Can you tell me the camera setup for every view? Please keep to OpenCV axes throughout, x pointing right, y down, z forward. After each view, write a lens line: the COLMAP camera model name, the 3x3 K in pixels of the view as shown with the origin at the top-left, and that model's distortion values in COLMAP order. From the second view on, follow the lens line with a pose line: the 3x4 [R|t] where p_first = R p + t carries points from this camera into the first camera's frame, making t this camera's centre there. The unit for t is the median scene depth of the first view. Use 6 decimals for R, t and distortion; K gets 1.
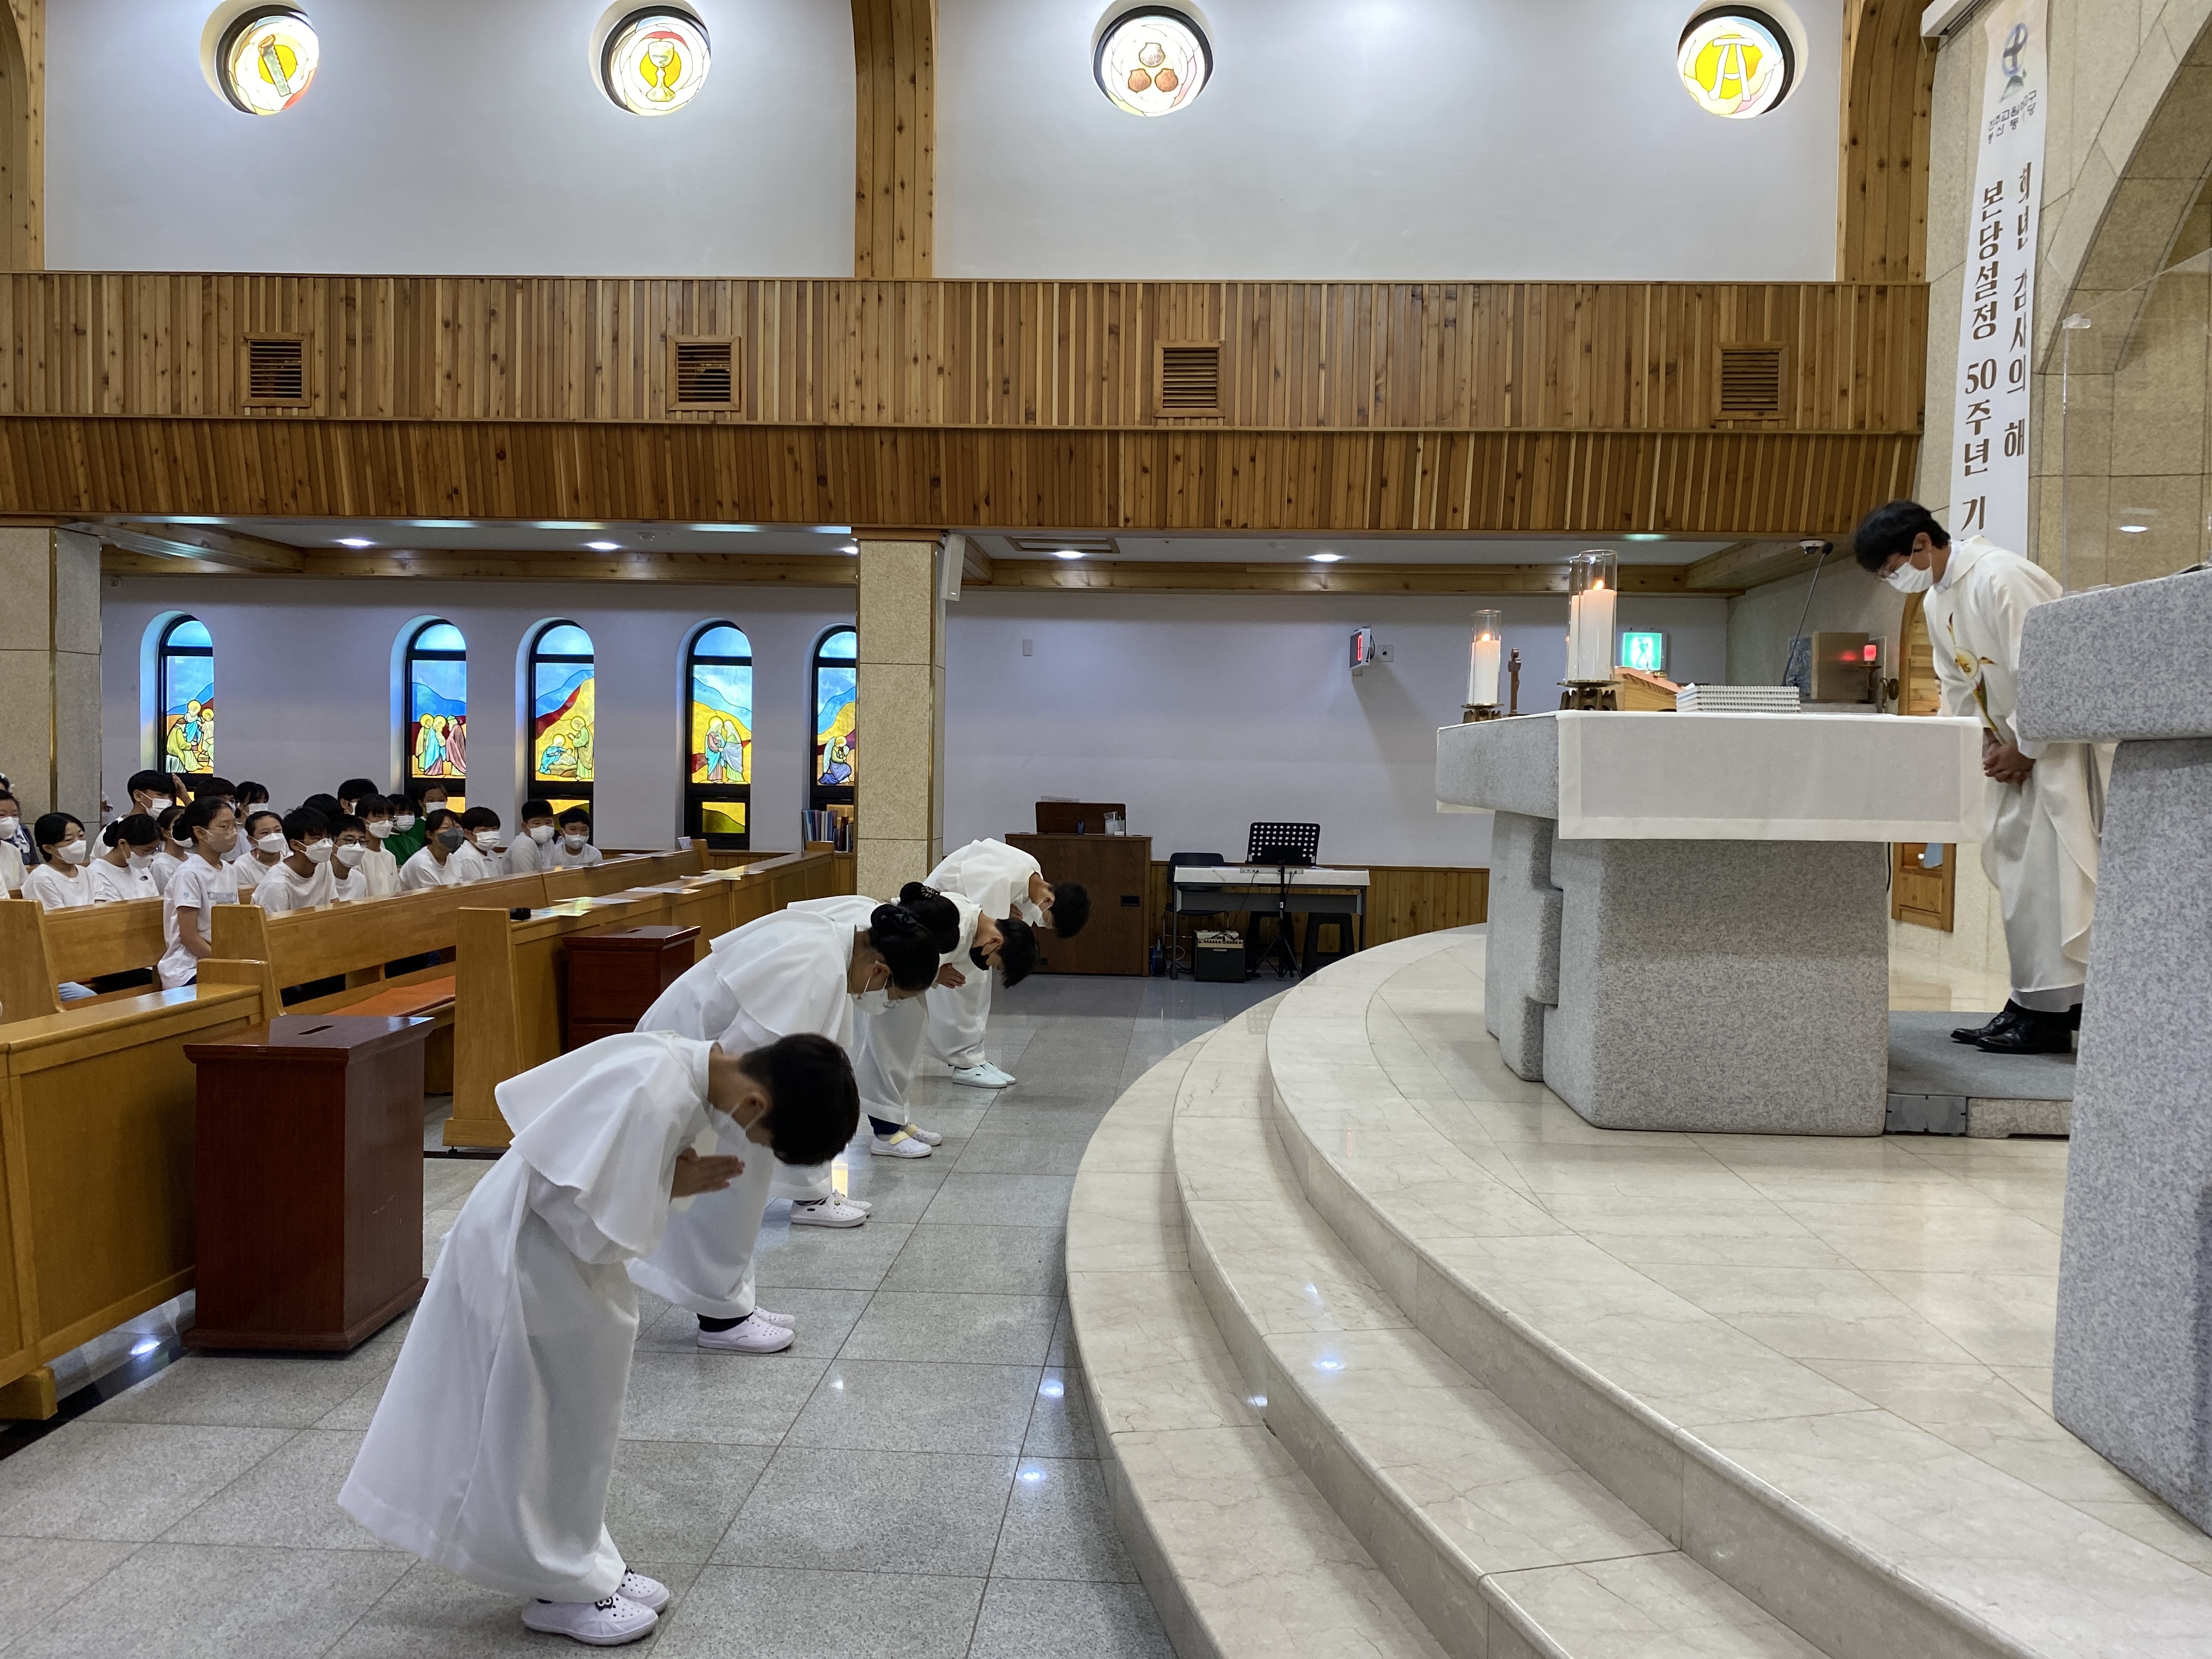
lens RADIAL K [[1685.6, 0, 1092.4], [0, 1685.6, 827.5], [0, 0, 1]] dist [0.047379, -0.045265]
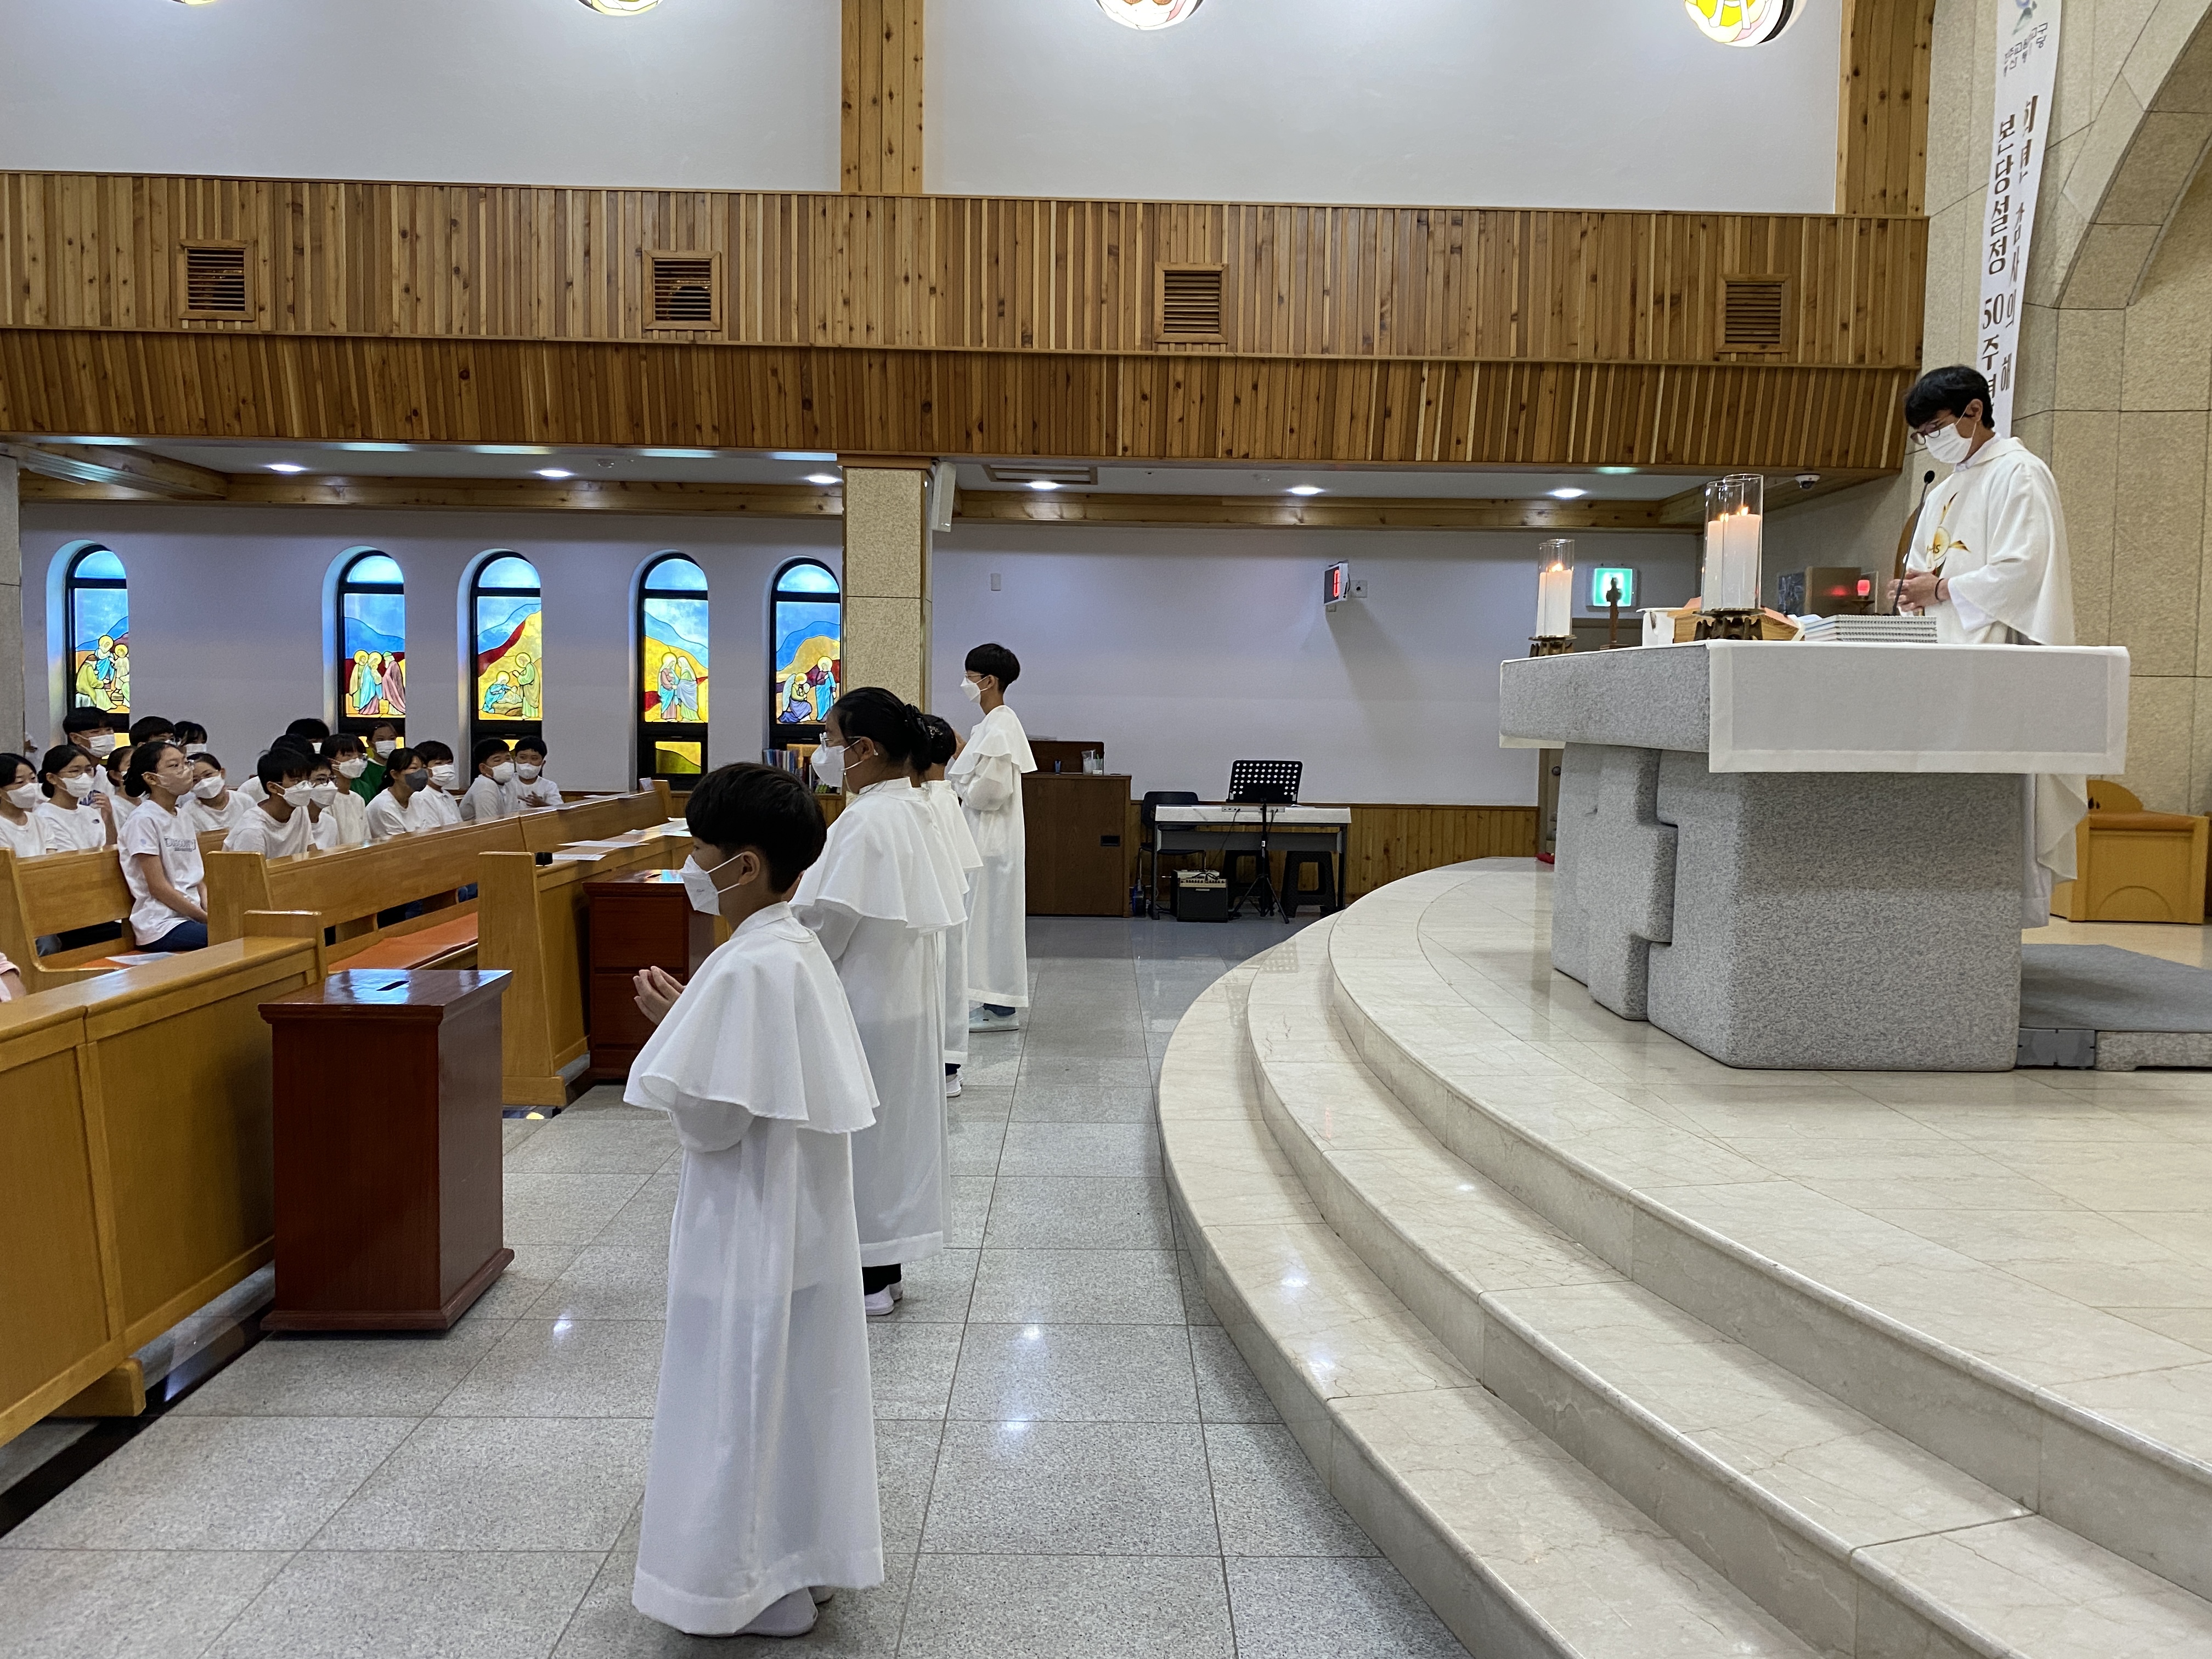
lens RADIAL K [[1691.9, 0, 1100.9], [0, 1691.9, 810.2], [0, 0, 1]] dist [0.032229, -0.020937]
pose [[0.997521, -0.006728, 0.070048, -0.062762], [0.004950, 0.999662, 0.025521, 0.000802], [-0.070196, -0.025111, 0.997217, 0.023505]]
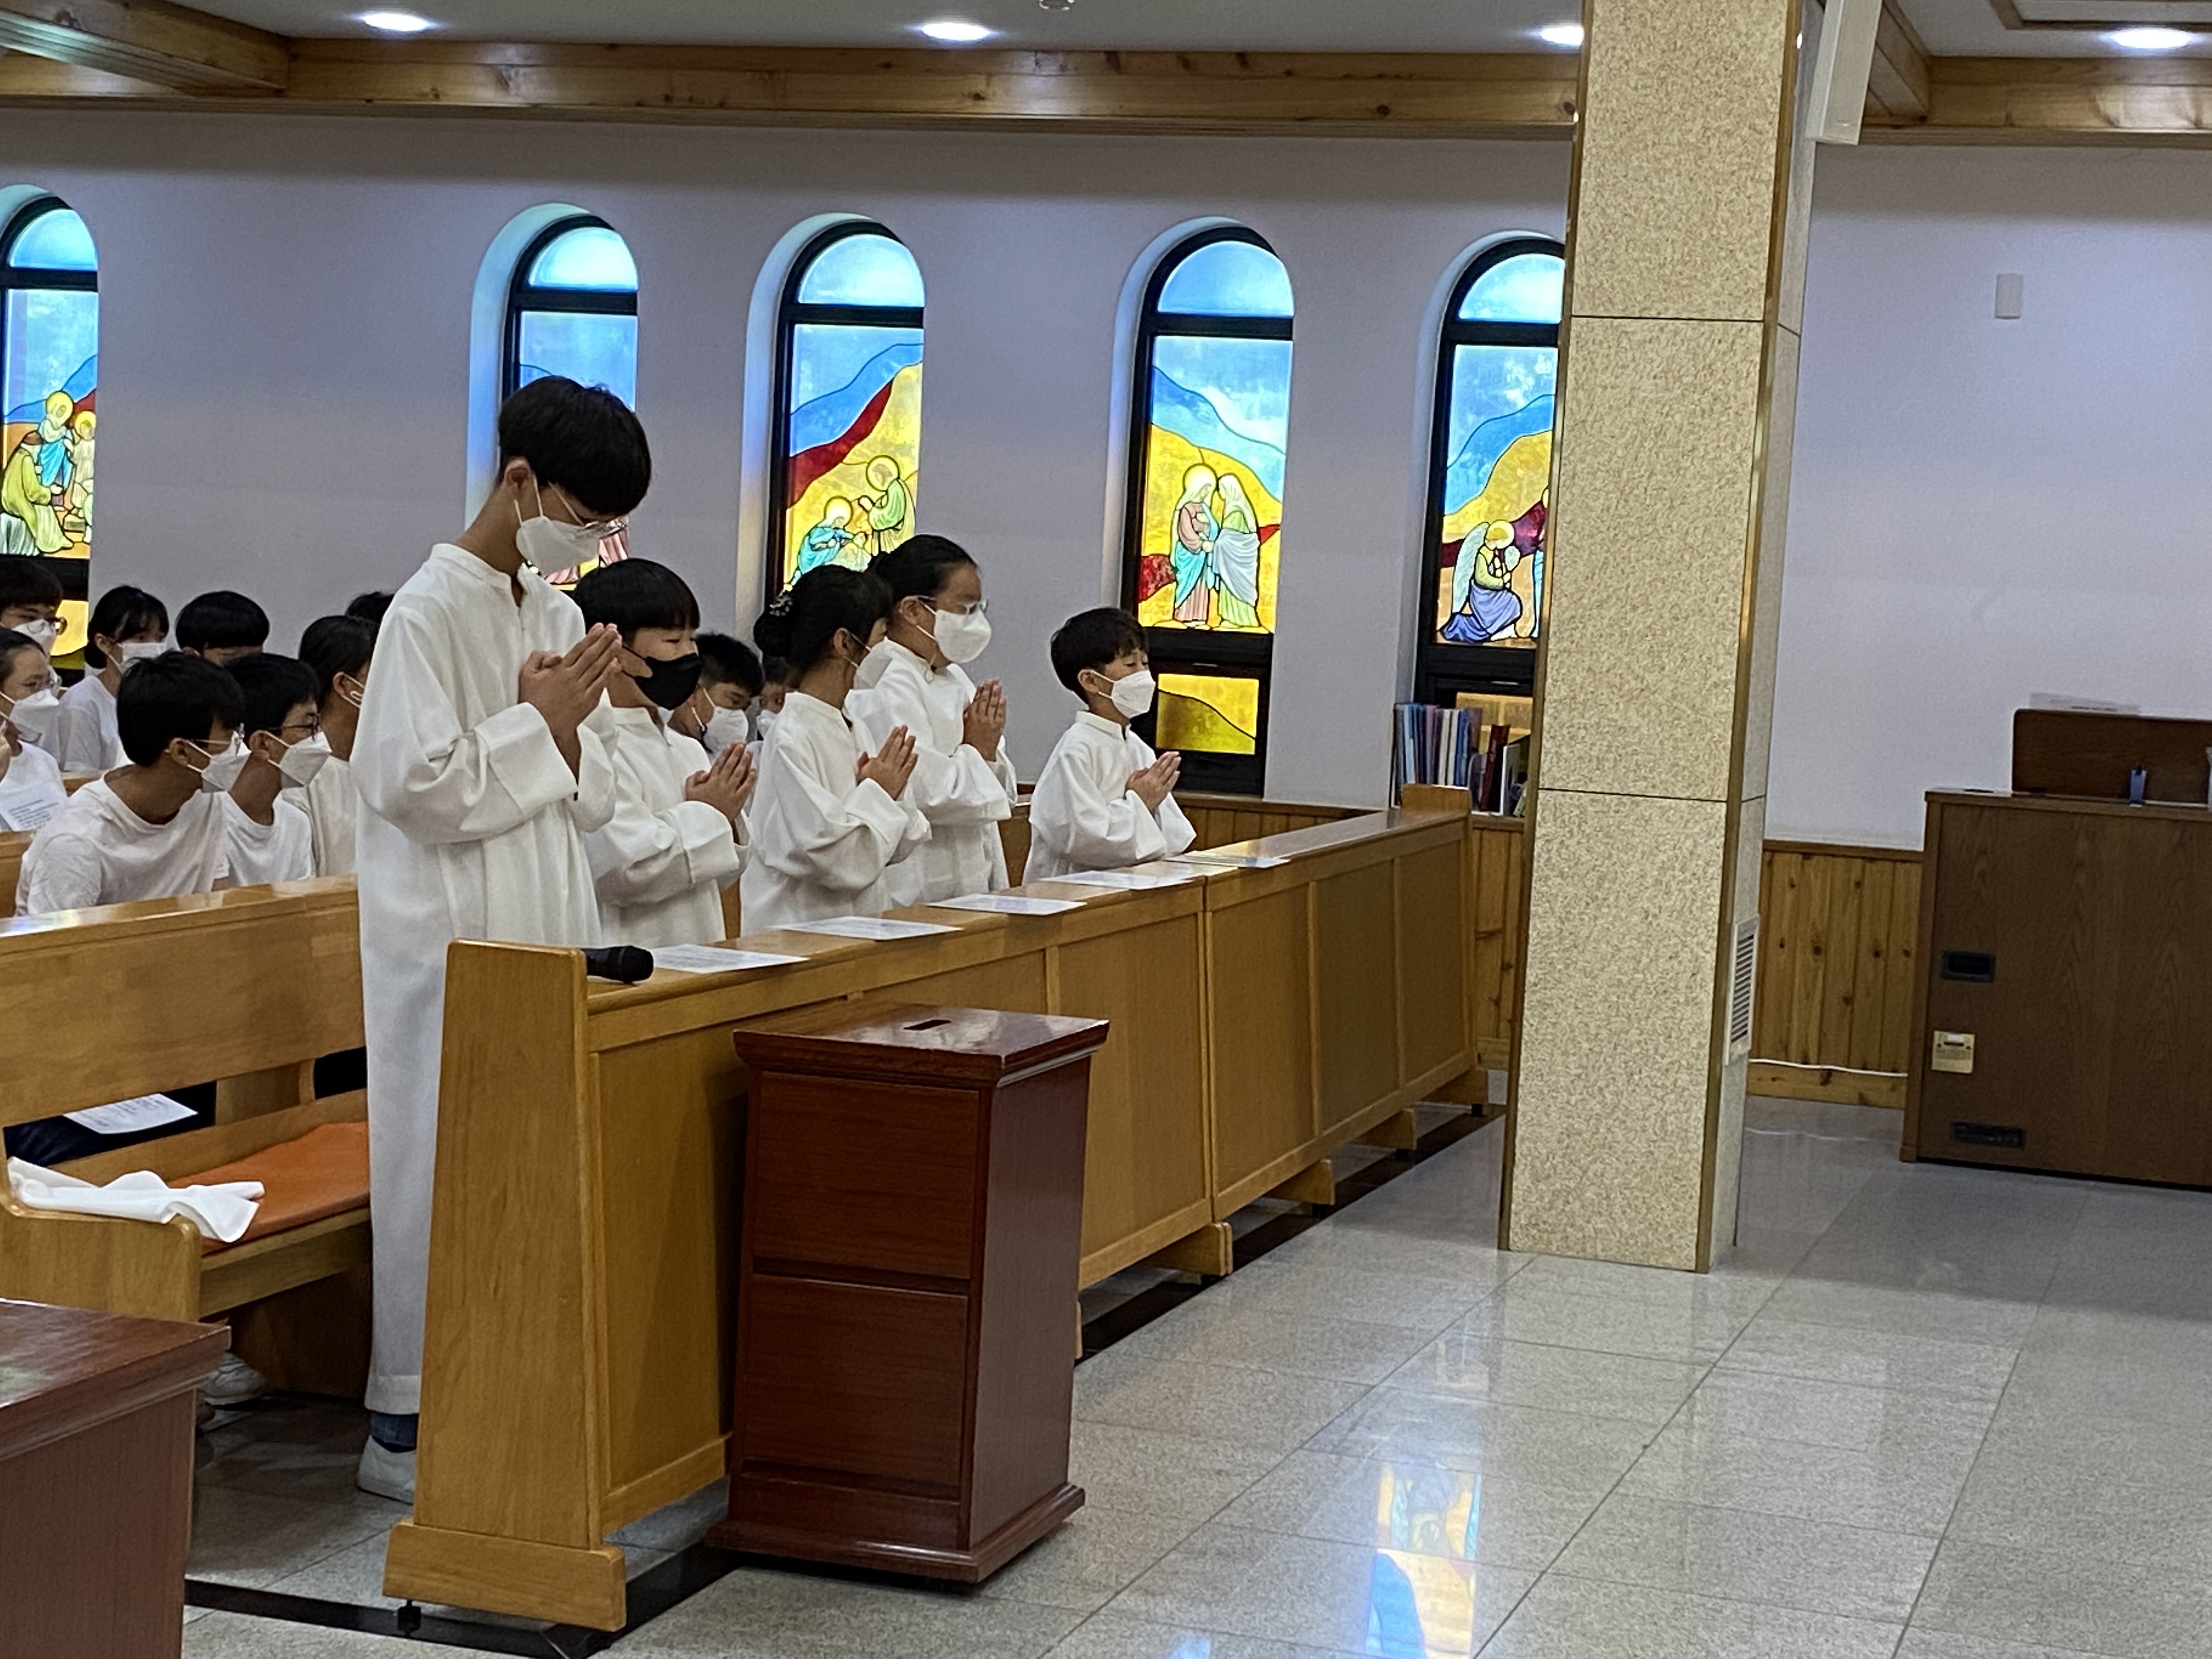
lens RADIAL K [[3635.1, 0, 1106.0], [0, 3635.1, 829.5], [0, 0, 1]] dist [0.374578, -1.508805]
pose [[0.967956, 0.052103, -0.245655, -0.033027], [-0.046216, 0.998491, 0.029673, -0.003646], [0.246830, -0.017369, 0.968903, 0.186942]]
